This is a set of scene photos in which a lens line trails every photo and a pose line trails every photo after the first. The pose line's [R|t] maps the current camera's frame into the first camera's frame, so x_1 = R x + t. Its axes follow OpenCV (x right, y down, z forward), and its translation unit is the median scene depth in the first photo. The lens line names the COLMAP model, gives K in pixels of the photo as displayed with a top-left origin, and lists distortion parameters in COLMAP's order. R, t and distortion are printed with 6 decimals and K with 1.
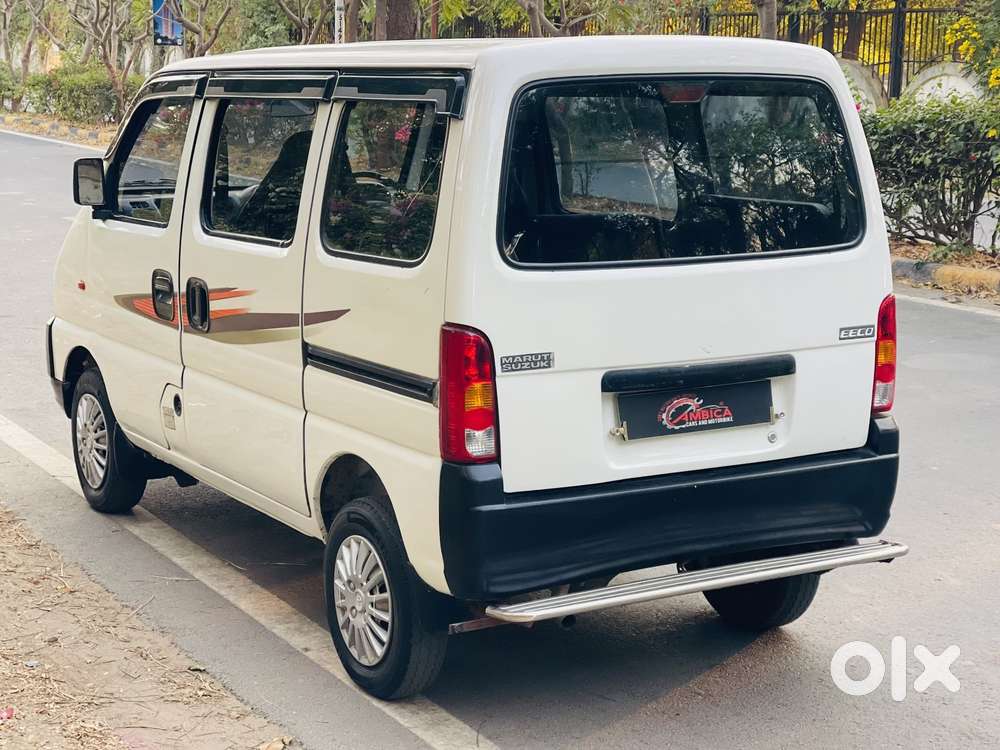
lens RADIAL K [[1856.7, 0, 498.9], [0, 1856.7, 374.0], [0, 0, 1]] dist [0.203782, 0.000000]
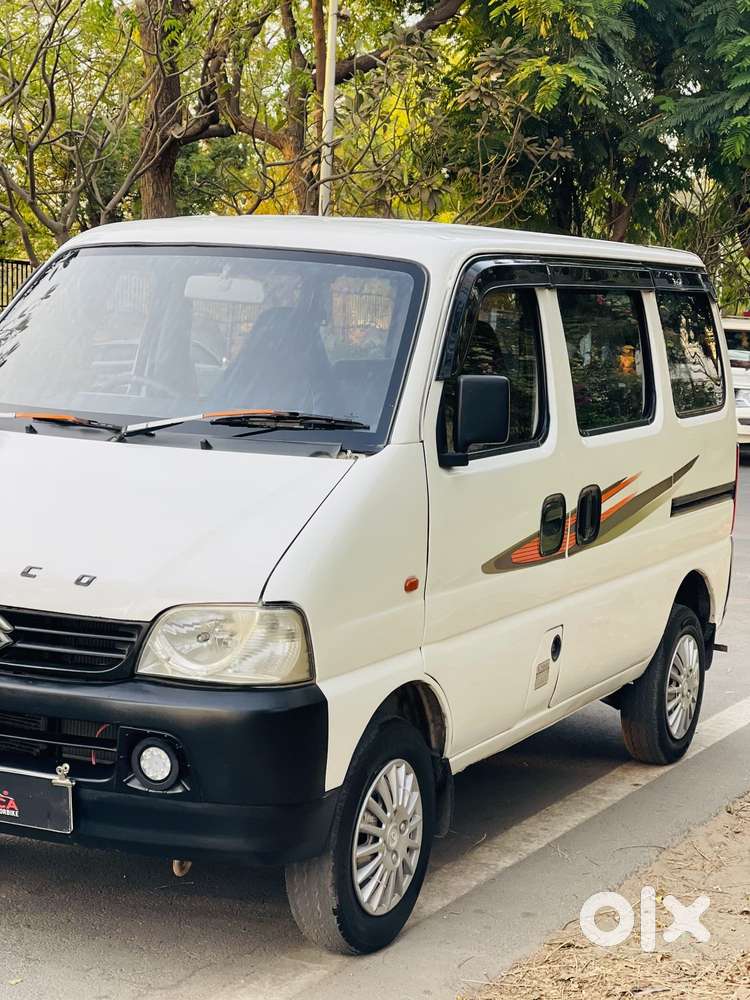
lens RADIAL K [[1856.7, 0, 377.5], [0, 1856.7, 477.1], [0, 0, 1]] dist [0.203782, 0.000000]
pose [[-0.550823, -0.108620, 0.827524, -0.971086], [0.090751, 0.977822, 0.188754, -0.268108], [-0.829674, 0.179069, -0.528749, 1.784652]]
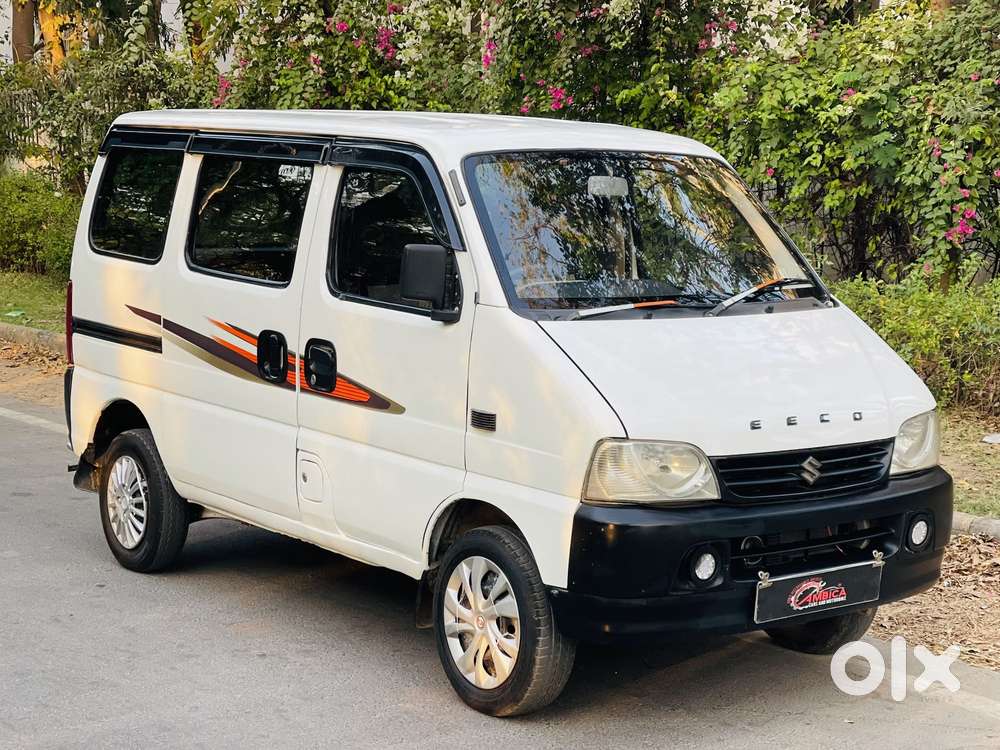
lens RADIAL K [[1856.7, 0, 498.8], [0, 1856.7, 378.0], [0, 0, 1]] dist [0.203782, 0.000000]
pose [[-0.992808, -0.010532, -0.119251, 0.052880], [-0.044128, 0.958176, 0.282759, -0.397611], [0.111285, 0.285987, -0.951749, 2.446918]]
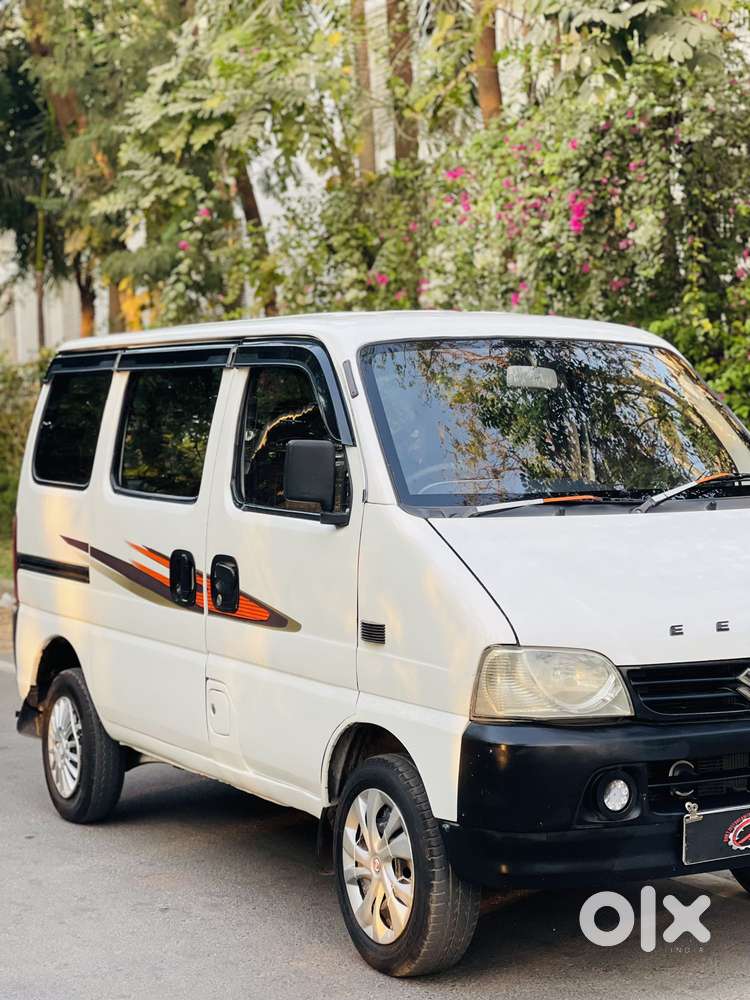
lens RADIAL K [[1856.7, 0, 375.5], [0, 1856.7, 481.0], [0, 0, 1]] dist [0.203782, 0.000000]
pose [[-0.999880, 0.007427, 0.013613, -0.075305], [0.009913, 0.981175, 0.192865, -0.333810], [-0.011925, 0.192977, -0.981131, 2.357560]]
